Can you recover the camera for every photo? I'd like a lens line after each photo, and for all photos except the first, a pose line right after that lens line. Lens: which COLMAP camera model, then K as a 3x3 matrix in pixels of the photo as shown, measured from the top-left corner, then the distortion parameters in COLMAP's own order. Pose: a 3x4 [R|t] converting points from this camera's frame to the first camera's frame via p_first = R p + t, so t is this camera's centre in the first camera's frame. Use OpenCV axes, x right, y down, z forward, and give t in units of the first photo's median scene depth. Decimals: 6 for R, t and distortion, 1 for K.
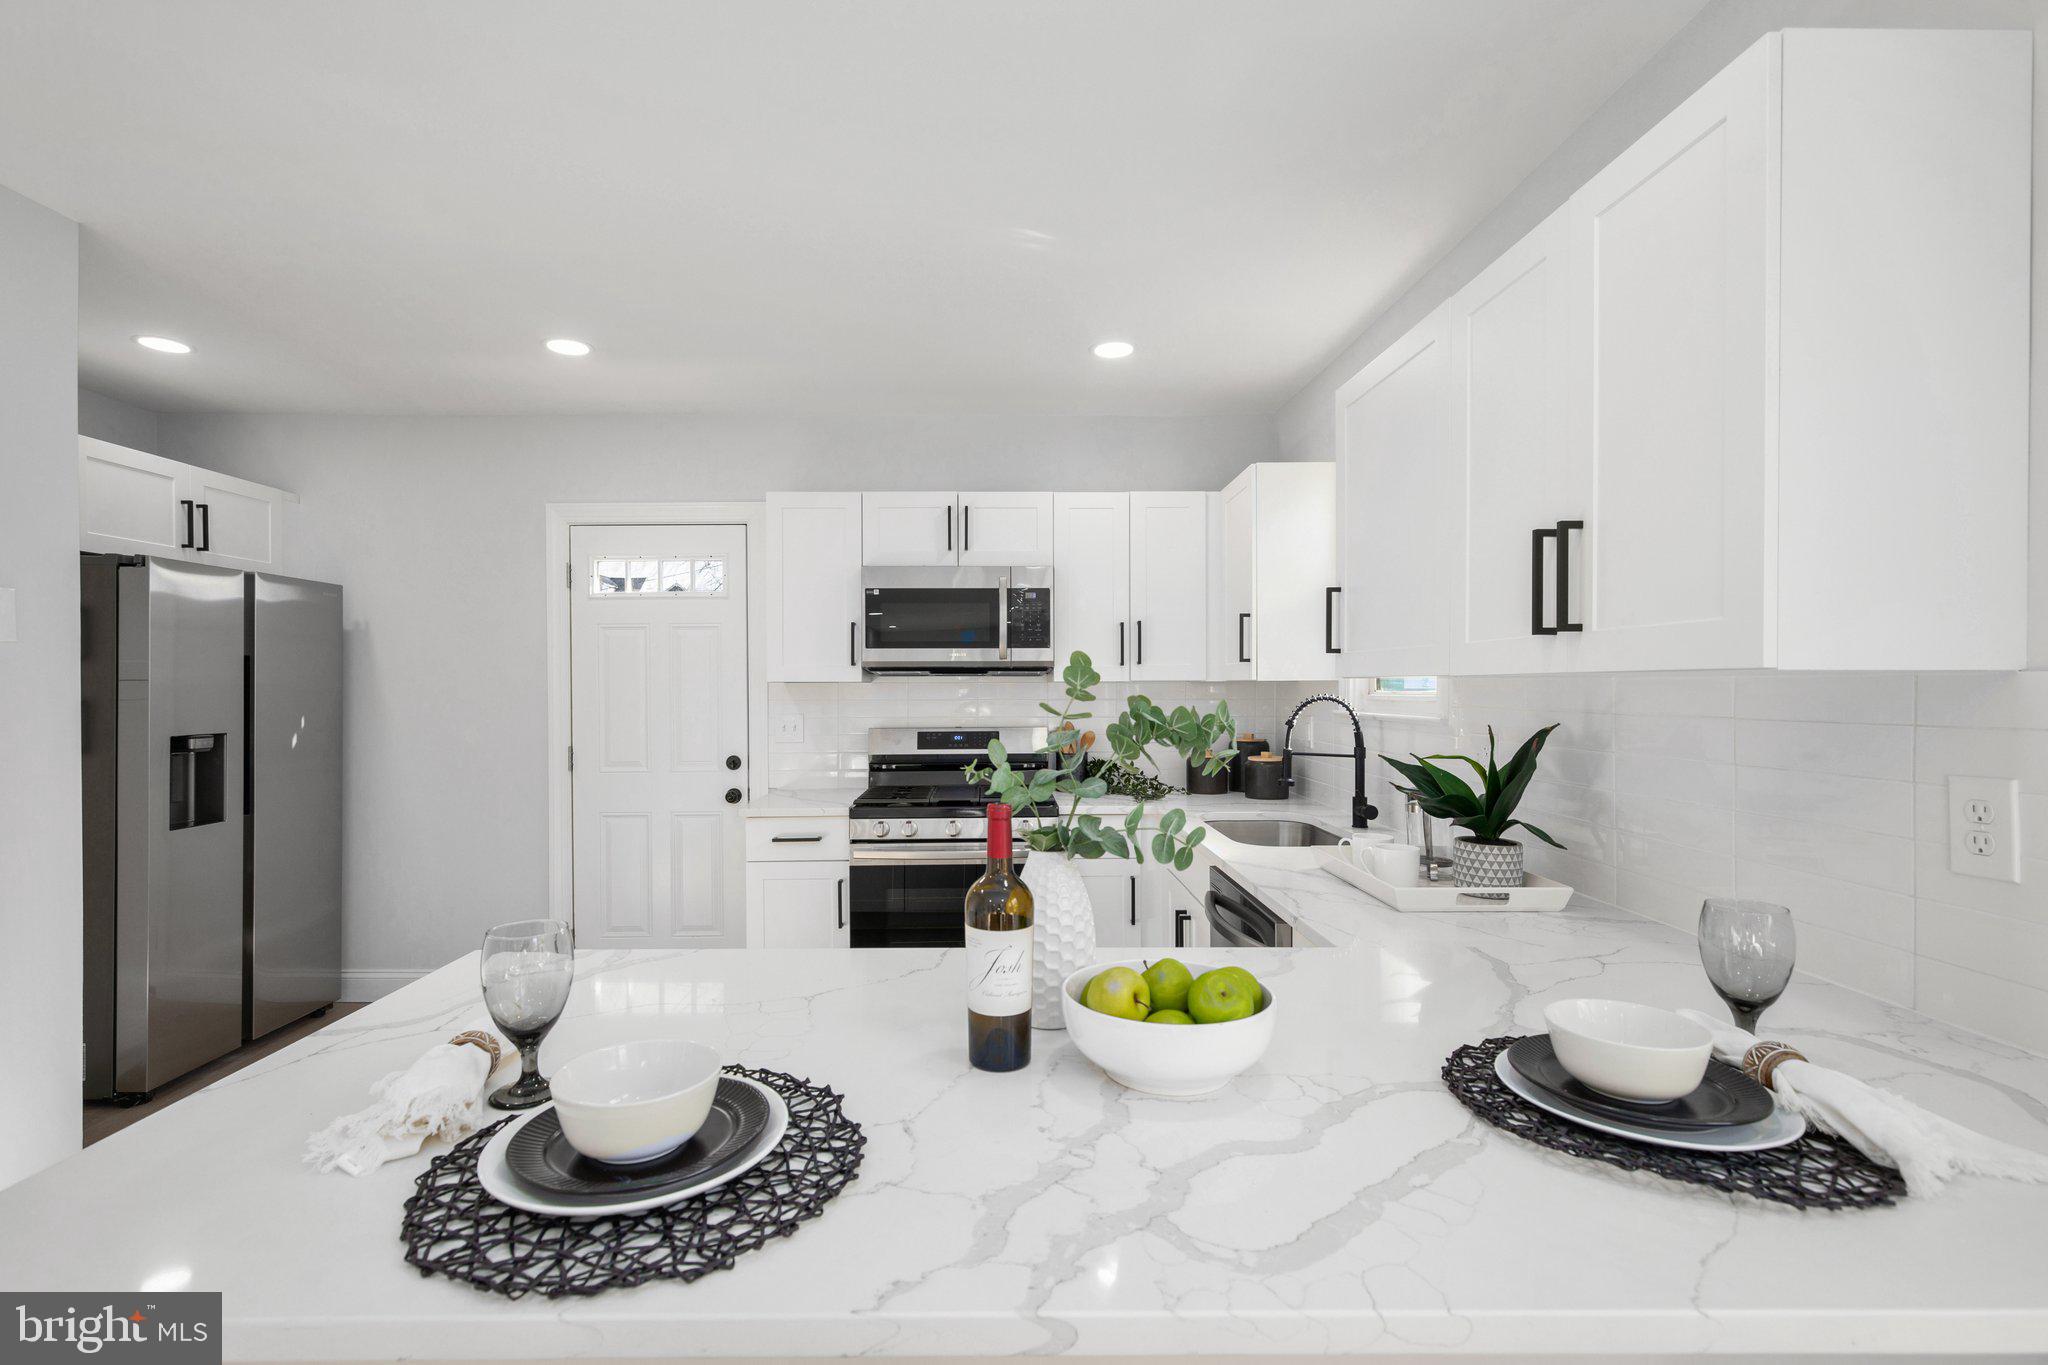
lens RADIAL K [[932.5, 0, 1020.7], [0, 932.5, 681.1], [0, 0, 1]] dist [-0.004200, -0.002471]
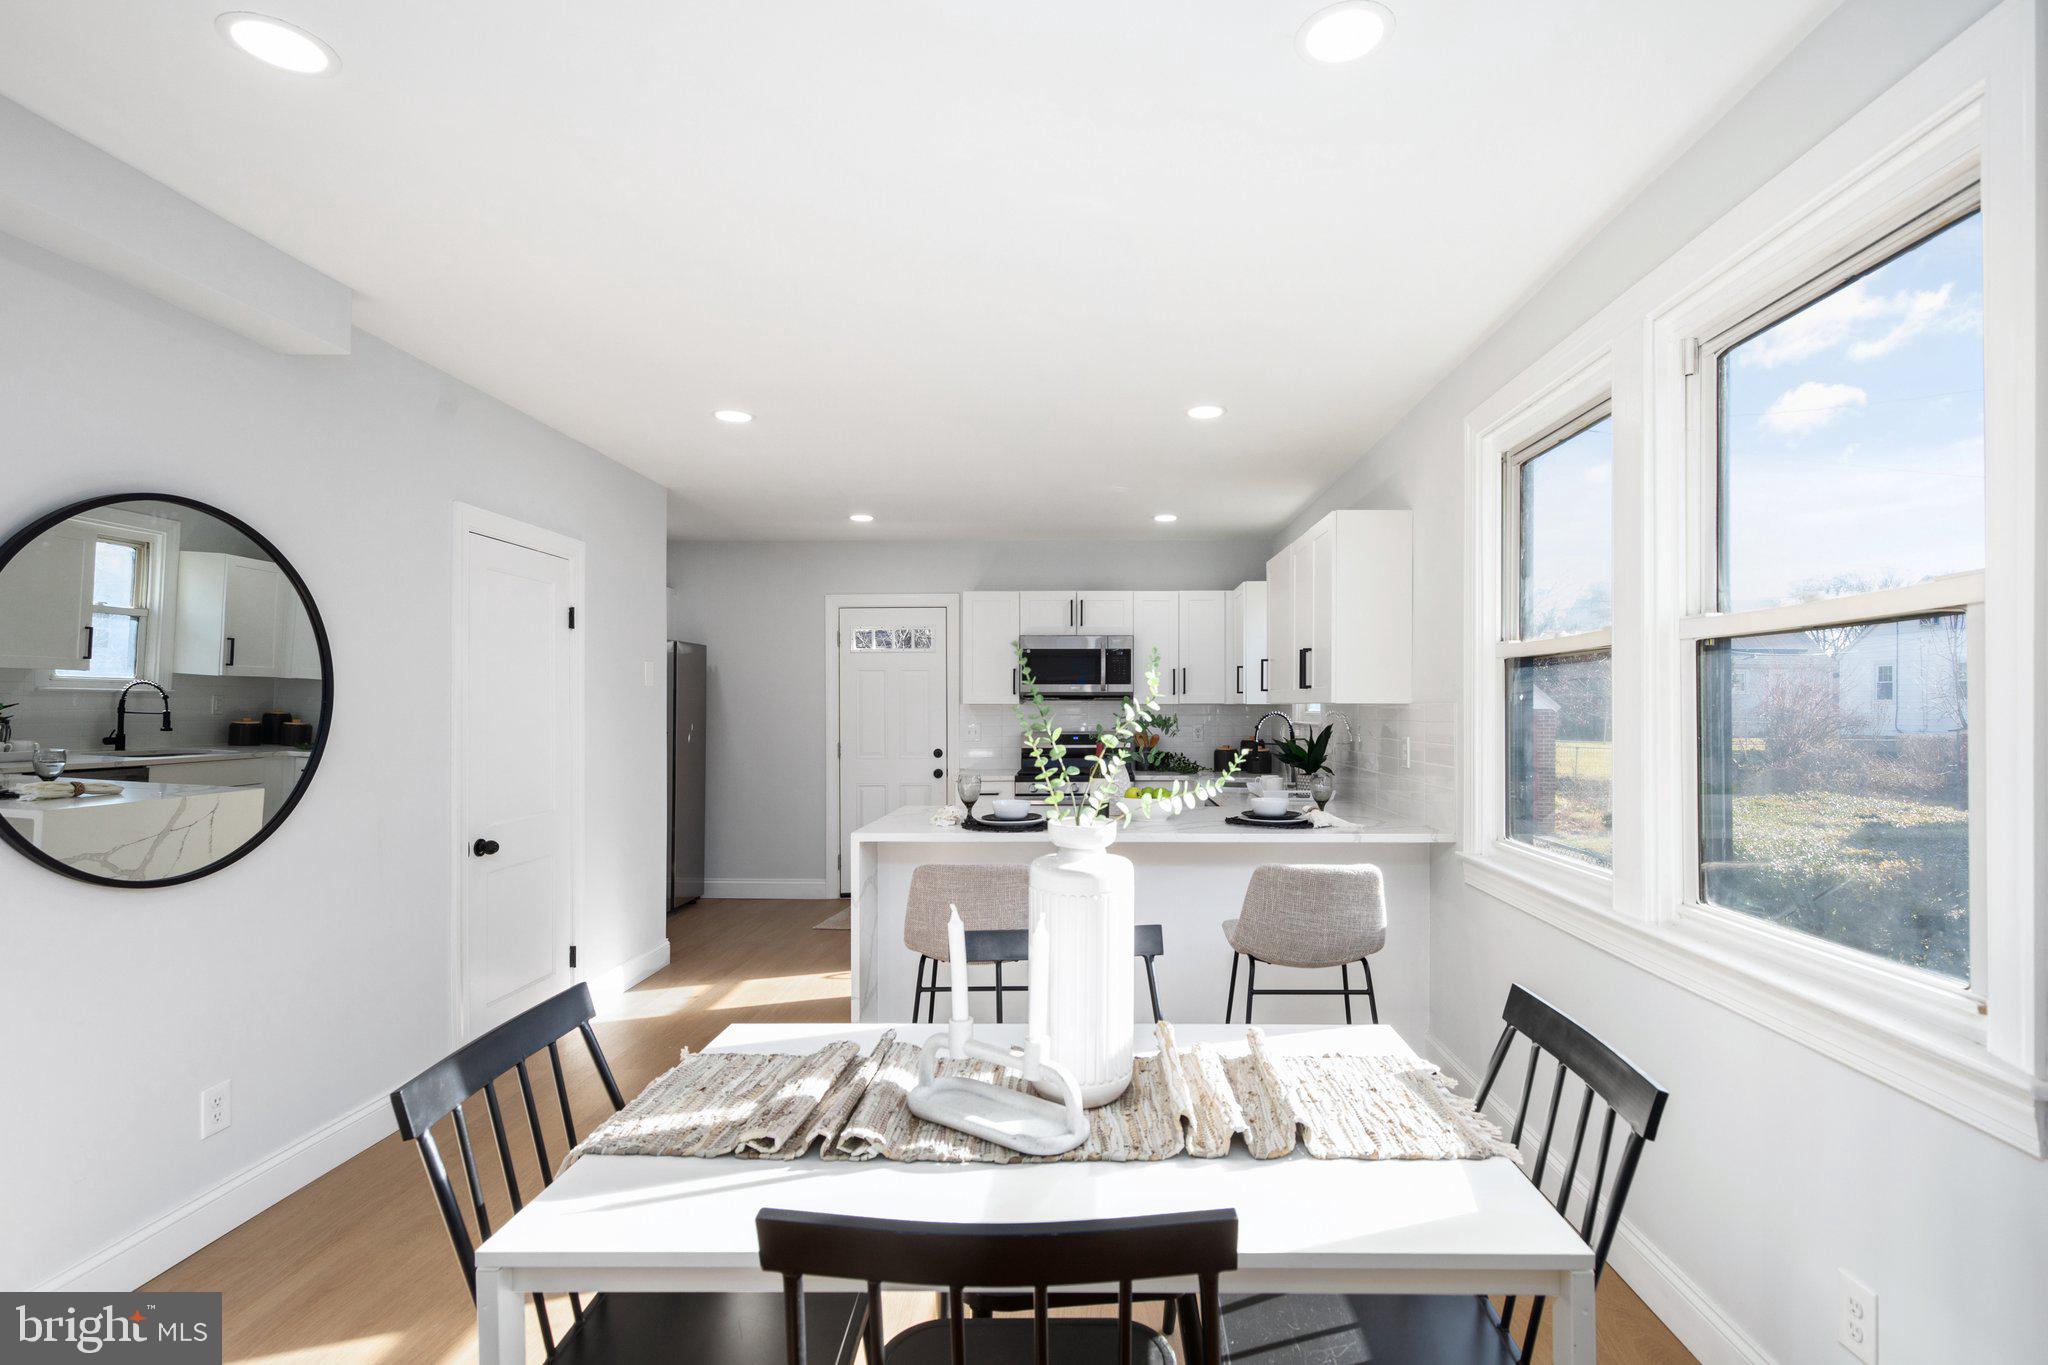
lens RADIAL K [[932.5, 0, 1029.0], [0, 932.5, 693.1], [0, 0, 1]] dist [-0.004200, -0.002471]
pose [[0.994856, 0.001084, -0.101291, 0.017993], [-0.002008, 0.999957, -0.009016, -0.003686], [0.101277, 0.009173, 0.994816, -0.691755]]
